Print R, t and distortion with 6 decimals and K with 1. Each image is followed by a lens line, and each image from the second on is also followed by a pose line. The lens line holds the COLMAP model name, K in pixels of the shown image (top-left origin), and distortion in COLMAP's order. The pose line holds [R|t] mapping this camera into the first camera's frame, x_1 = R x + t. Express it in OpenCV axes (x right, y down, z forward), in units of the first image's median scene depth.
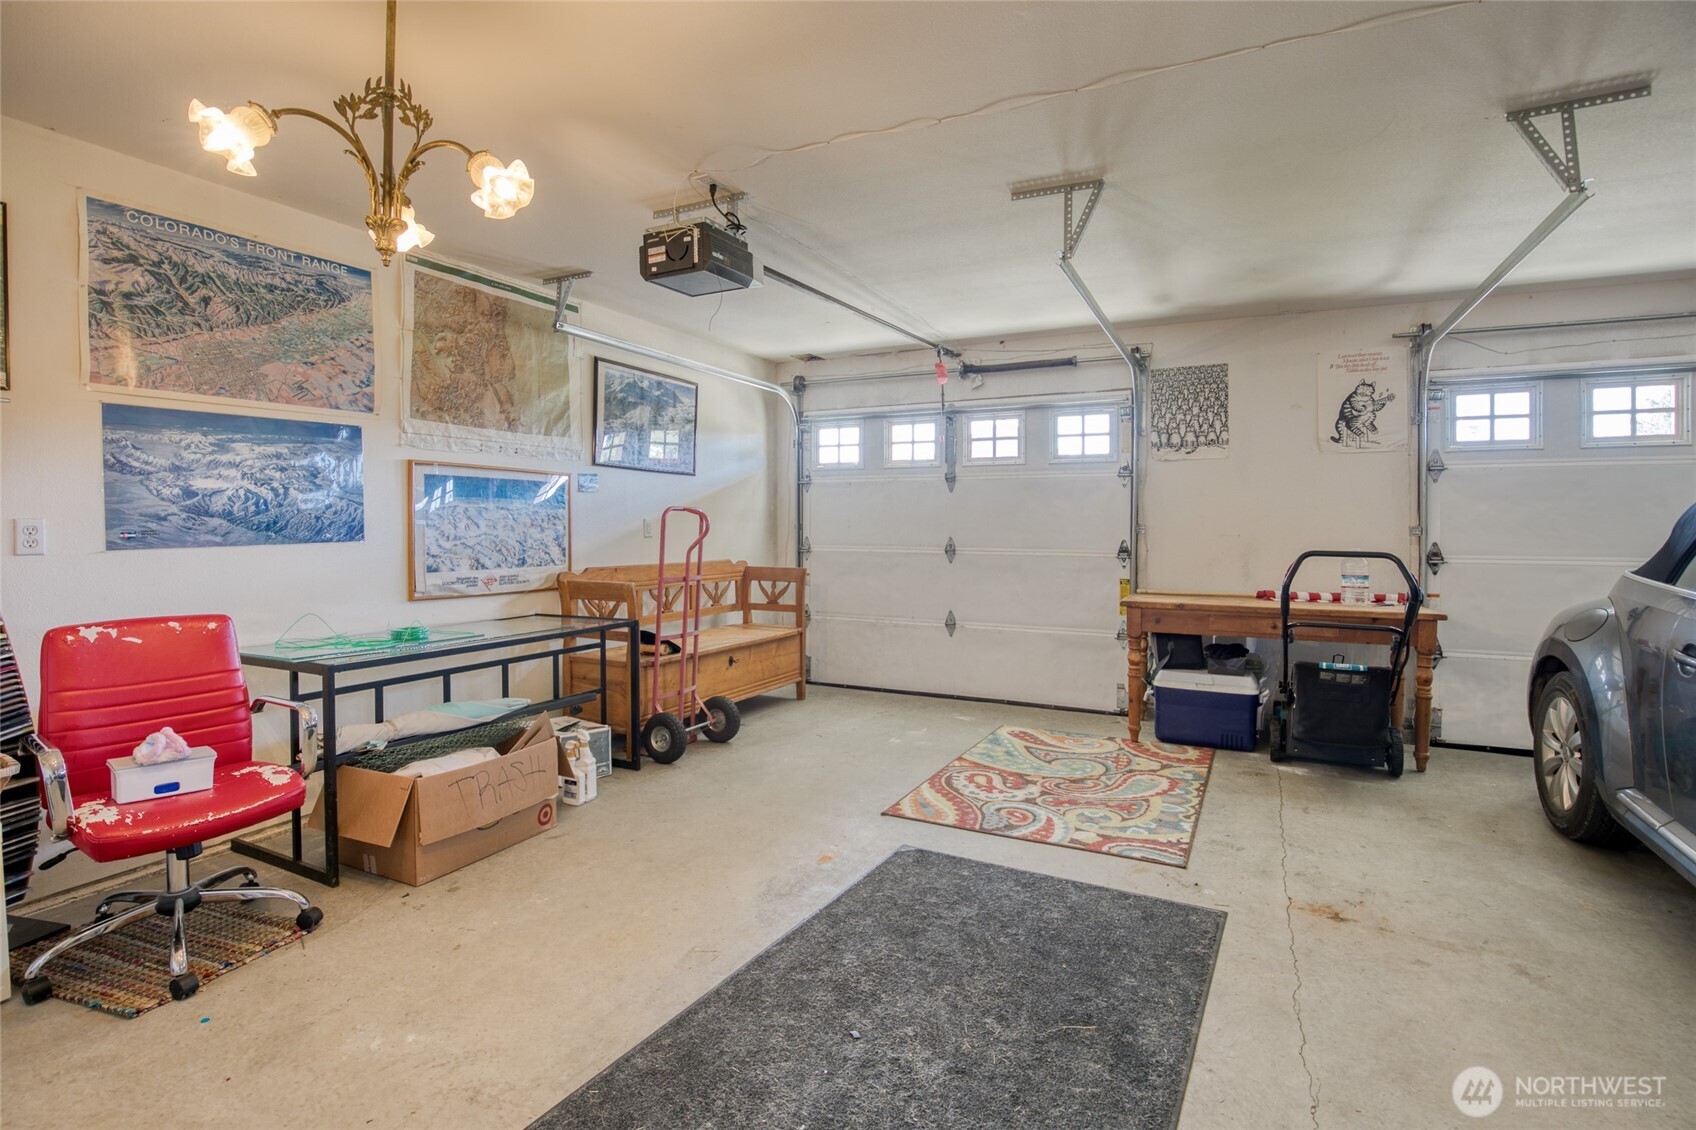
lens RADIAL K [[792.1, 0, 849.9], [0, 792.1, 553.3], [0, 0, 1]] dist [-0.034972, 0.006213]
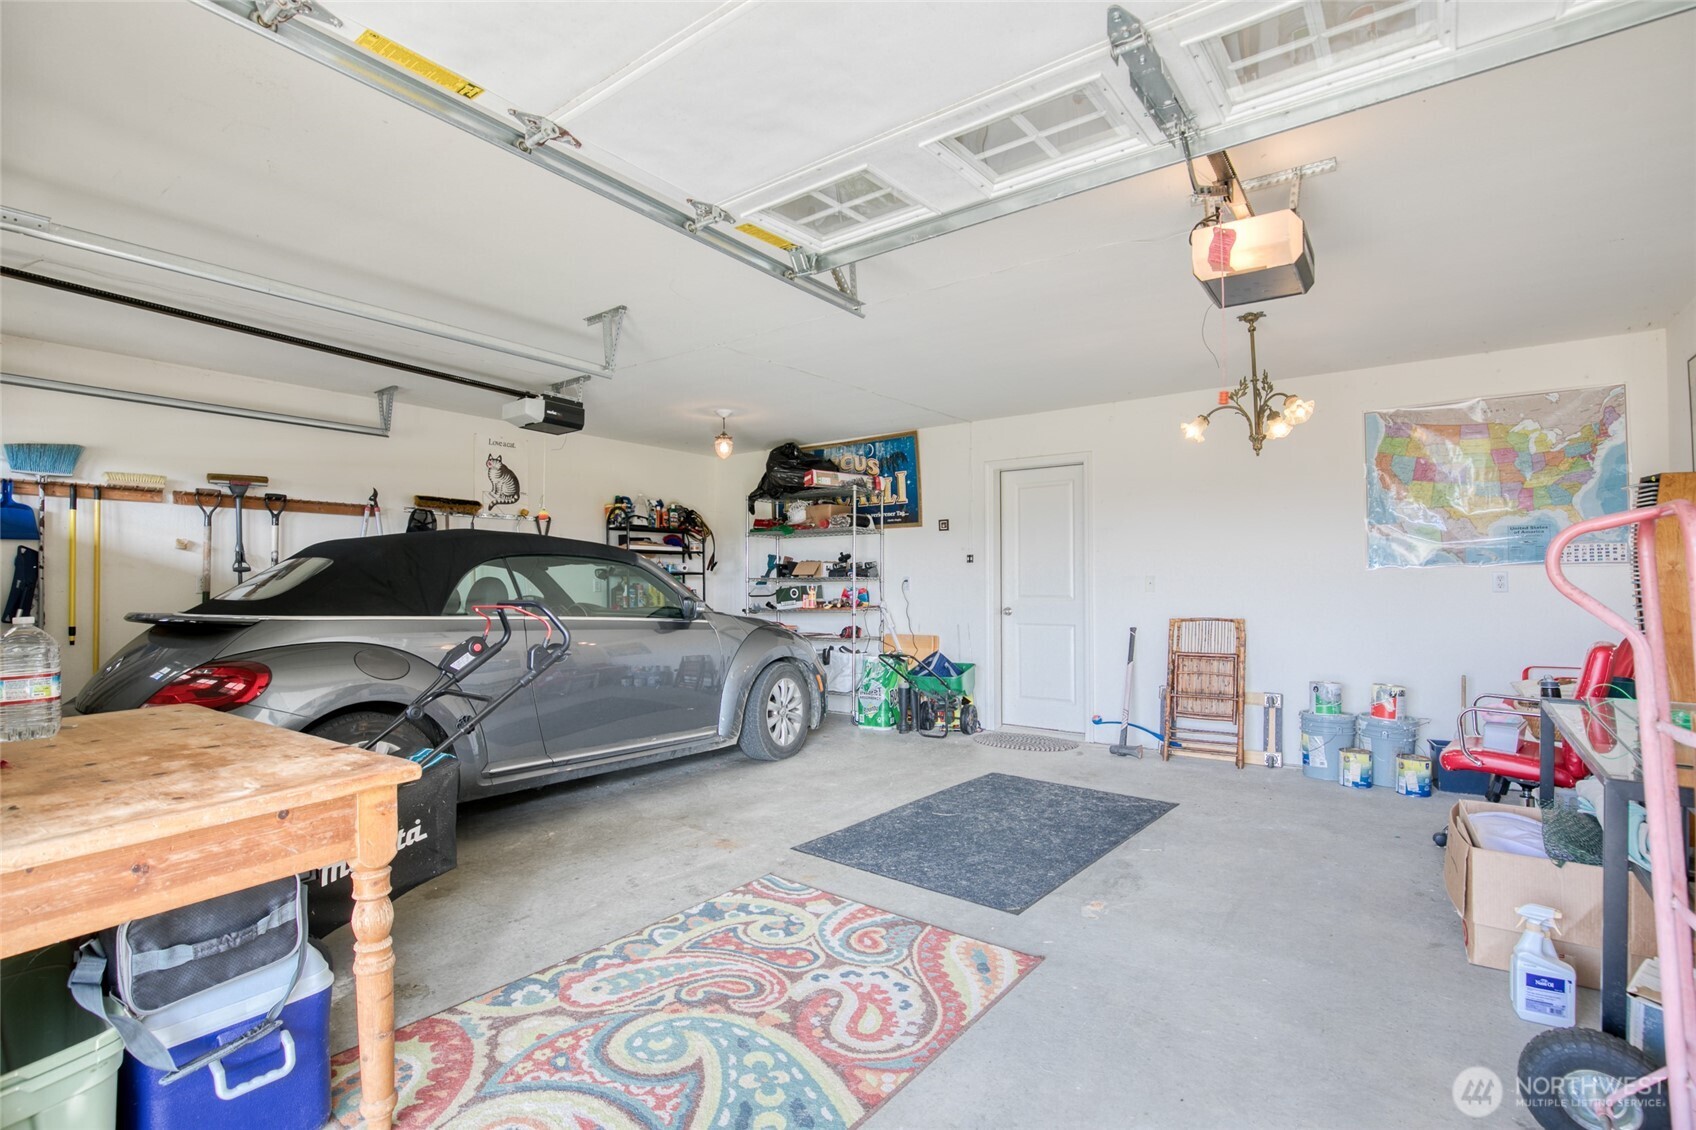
lens RADIAL K [[792.1, 0, 850.1], [0, 792.1, 569.0], [0, 0, 1]] dist [-0.034972, 0.006213]
pose [[-0.985267, 0.007606, 0.170857, 0.088379], [0.011076, 0.999751, 0.019367, -0.053918], [-0.170667, 0.020974, -0.985106, 1.684223]]
